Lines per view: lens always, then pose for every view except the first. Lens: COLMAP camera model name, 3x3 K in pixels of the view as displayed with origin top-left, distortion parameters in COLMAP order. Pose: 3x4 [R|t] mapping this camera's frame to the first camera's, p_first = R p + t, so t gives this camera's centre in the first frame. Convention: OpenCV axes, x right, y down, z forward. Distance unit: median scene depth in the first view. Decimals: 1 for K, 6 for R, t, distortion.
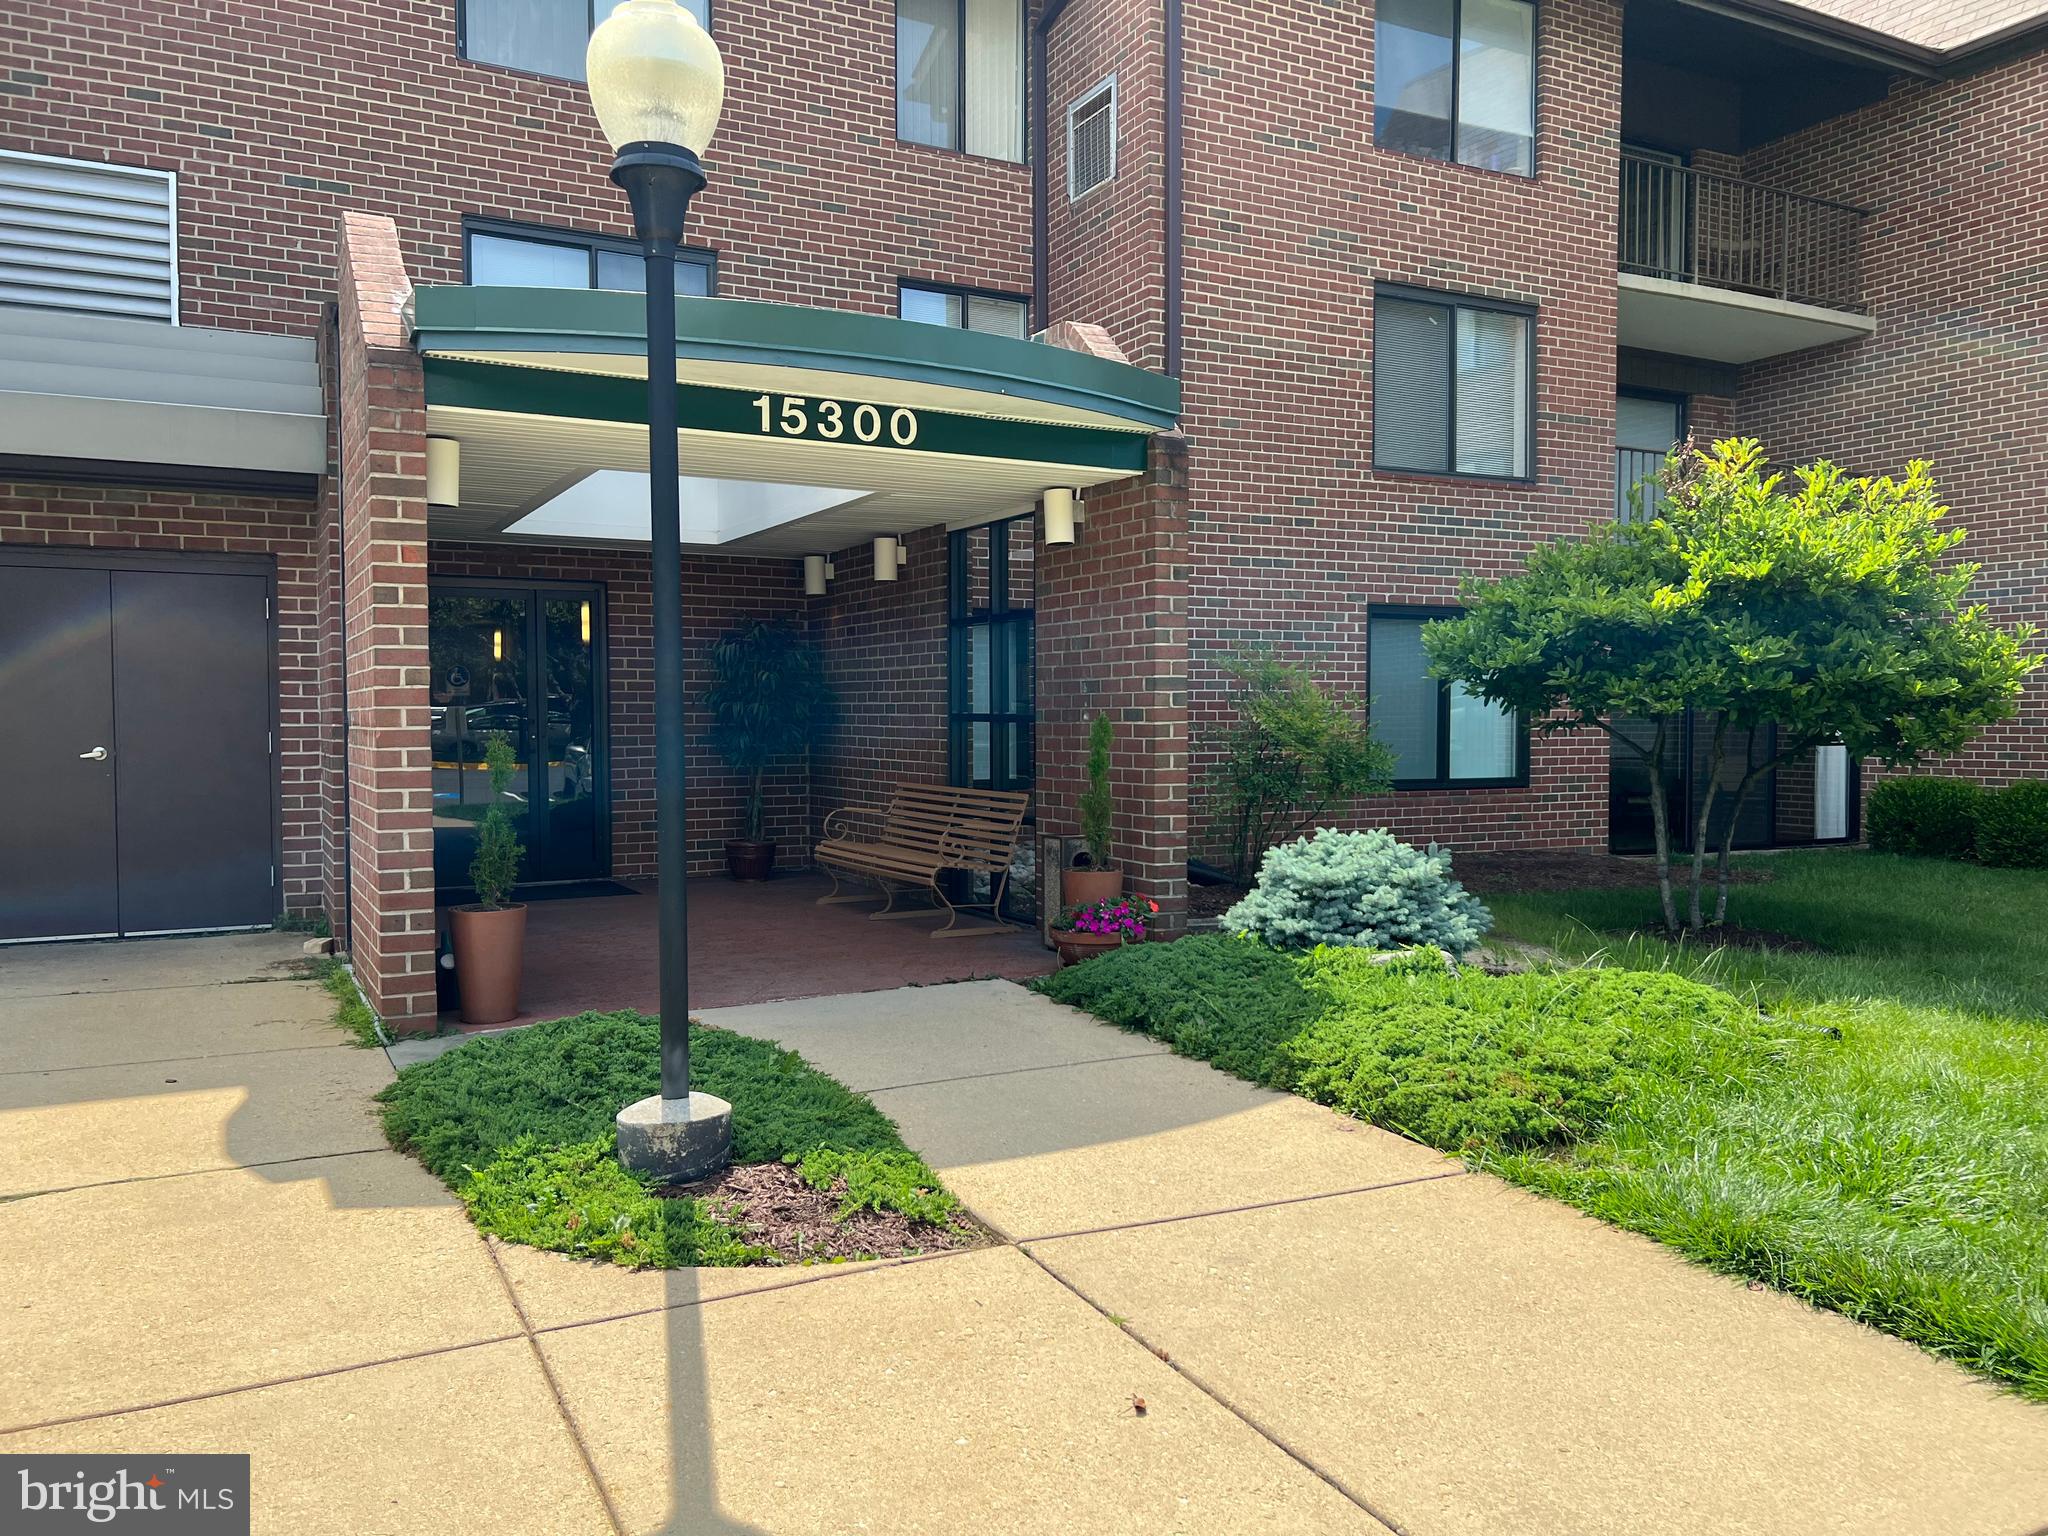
lens RADIAL K [[1544.3, 0, 1025.4], [0, 1544.3, 769.0], [0, 0, 1]] dist [0.054946, -0.061334]
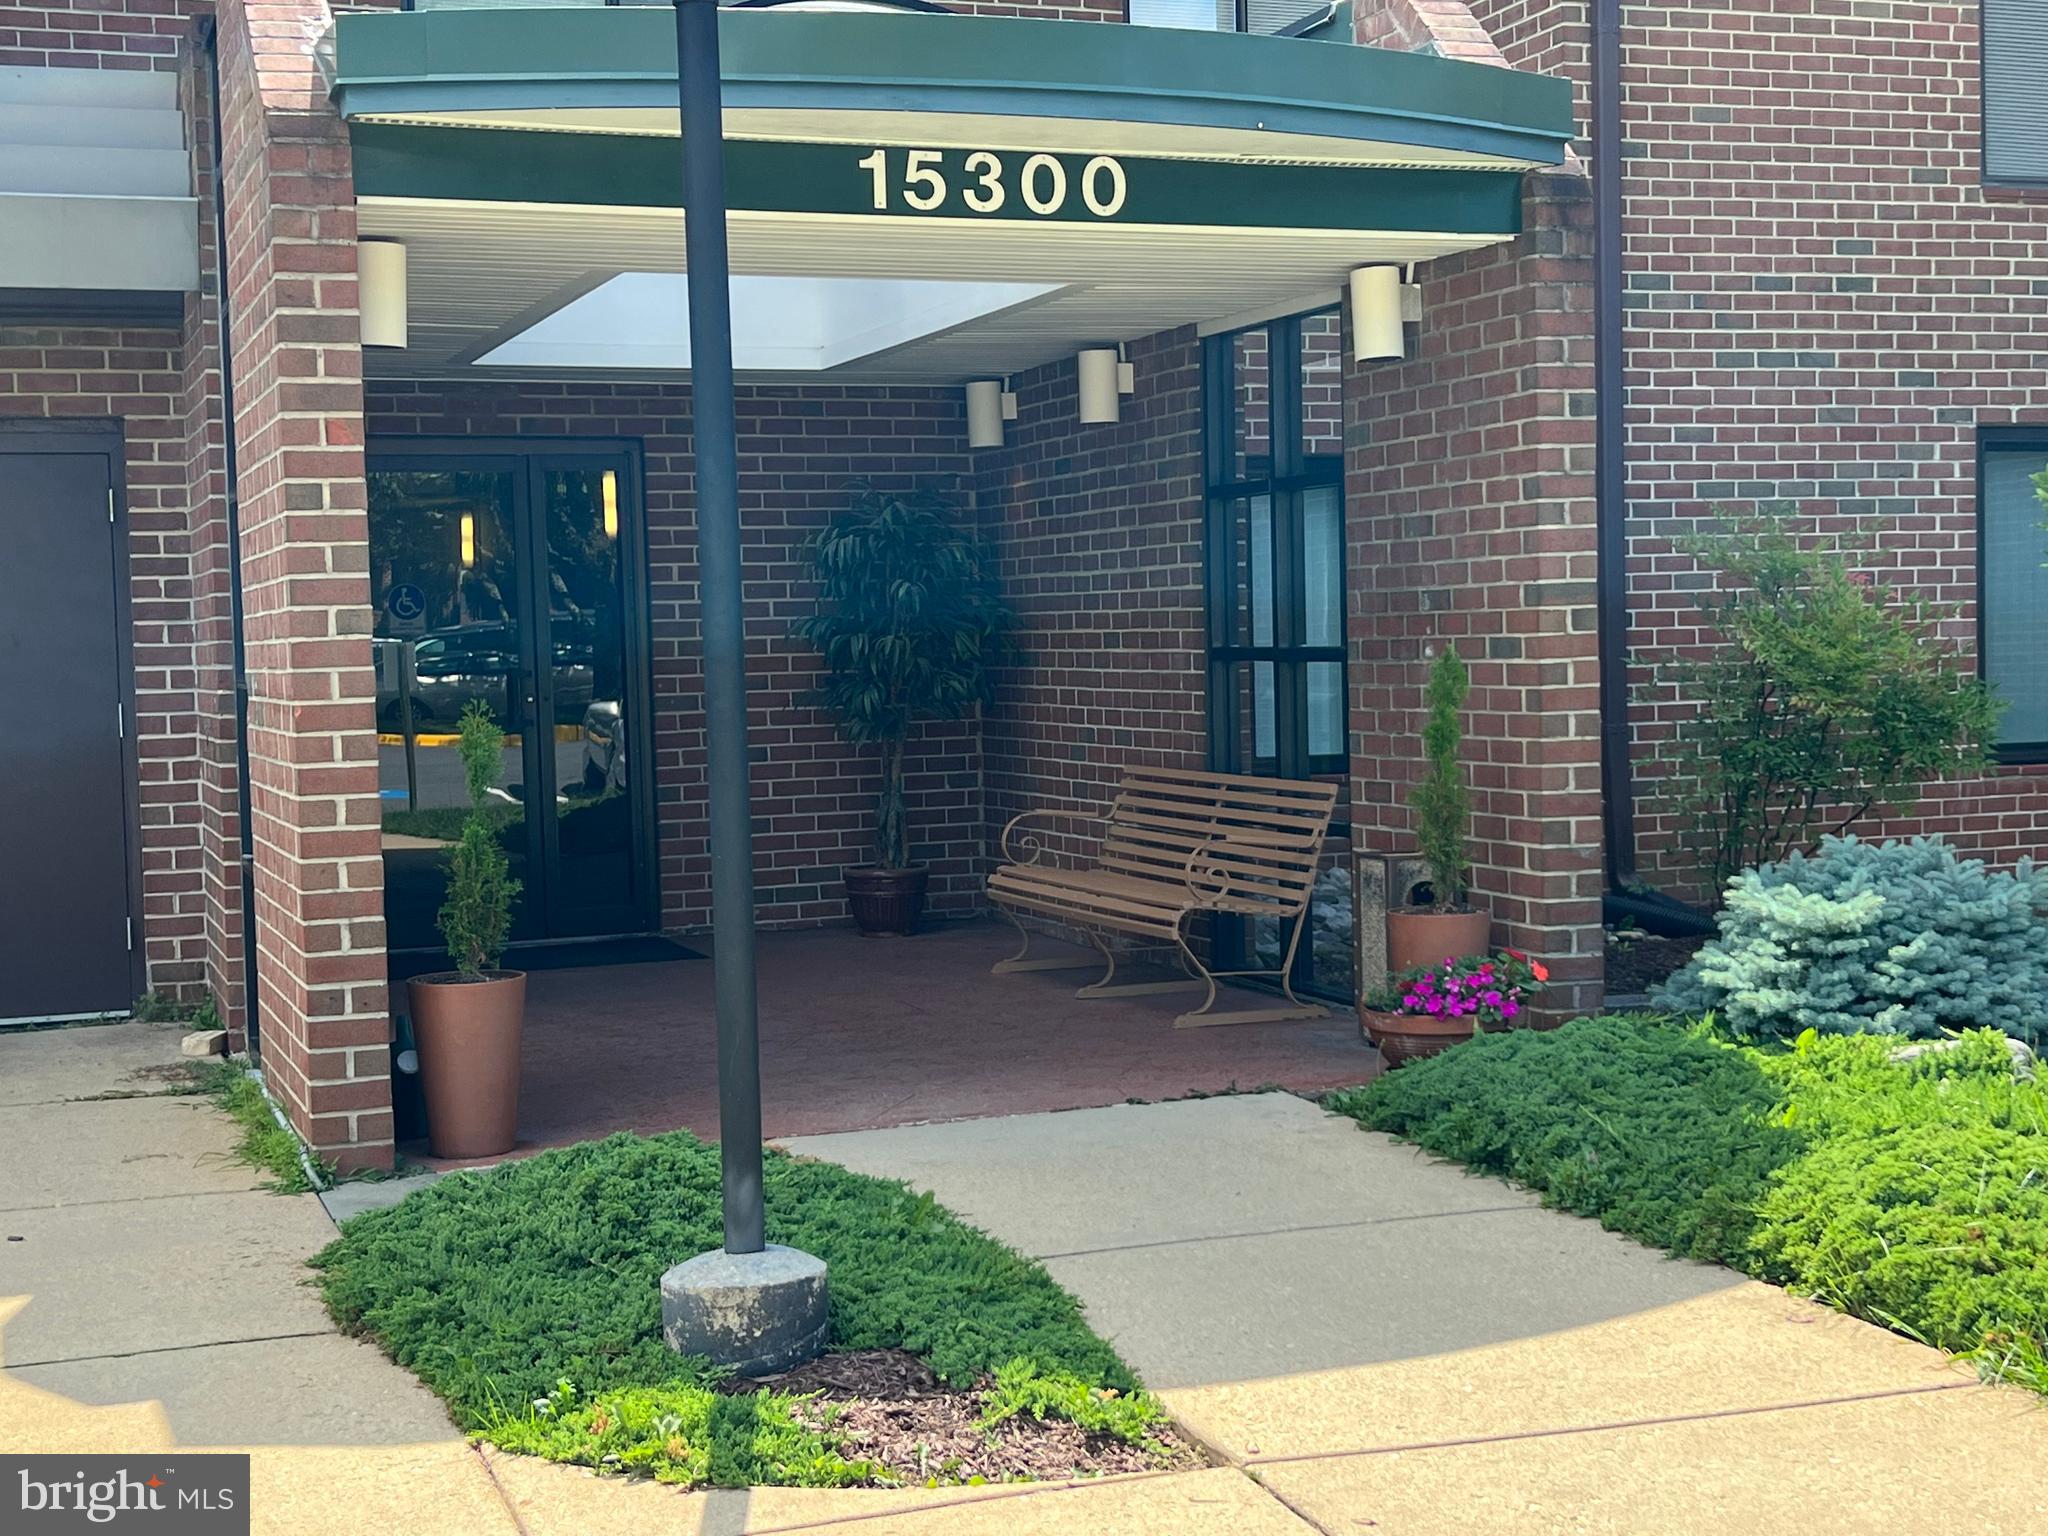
lens RADIAL K [[2855.6, 0, 1031.9], [0, 2855.6, 771.1], [0, 0, 1]] dist [0.092801, 0.000000]
pose [[0.990963, -0.017017, -0.133051, 0.040445], [0.018921, 0.999736, 0.013054, -0.006339], [0.132794, -0.015454, 0.991023, -0.128154]]
